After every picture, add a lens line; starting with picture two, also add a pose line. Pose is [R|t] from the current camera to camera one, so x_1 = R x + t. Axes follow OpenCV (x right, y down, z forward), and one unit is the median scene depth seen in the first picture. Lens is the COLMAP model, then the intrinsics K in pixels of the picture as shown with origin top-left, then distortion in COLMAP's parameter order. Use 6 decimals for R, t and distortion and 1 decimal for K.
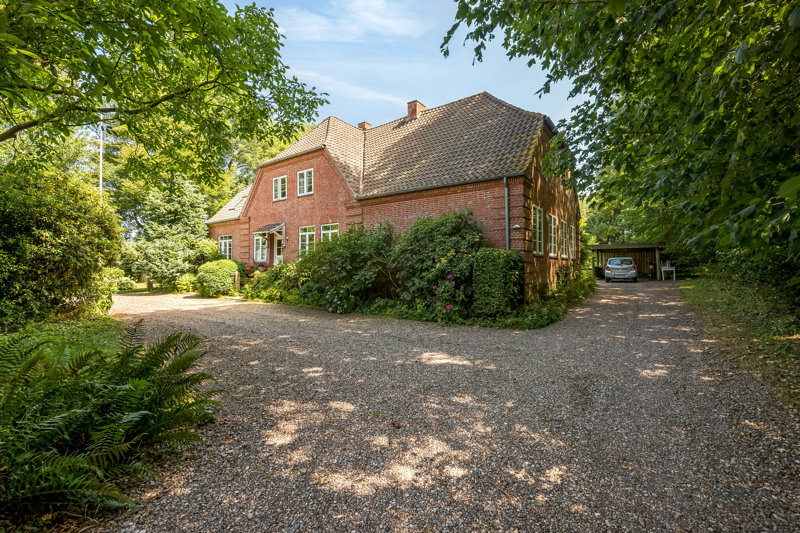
lens RADIAL K [[343.3, 0, 400.5], [0, 343.3, 262.0], [0, 0, 1]] dist [0.001398, -0.000011]
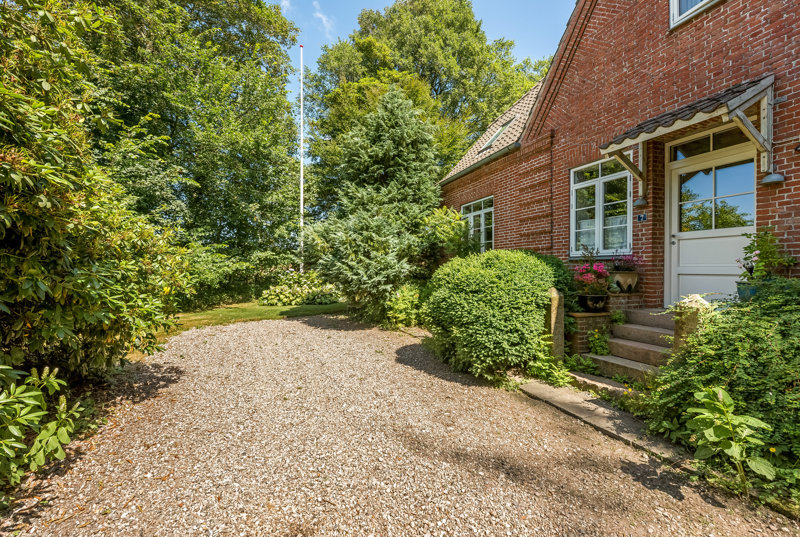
lens RADIAL K [[368.6, 0, 400.1], [0, 368.6, 267.7], [0, 0, 1]] dist [0.000158, 0.000001]
pose [[0.838518, 0.003756, -0.544861, -0.360077], [0.004356, 0.999898, 0.013597, 0.004349], [0.544856, -0.013775, 0.838416, 0.584306]]
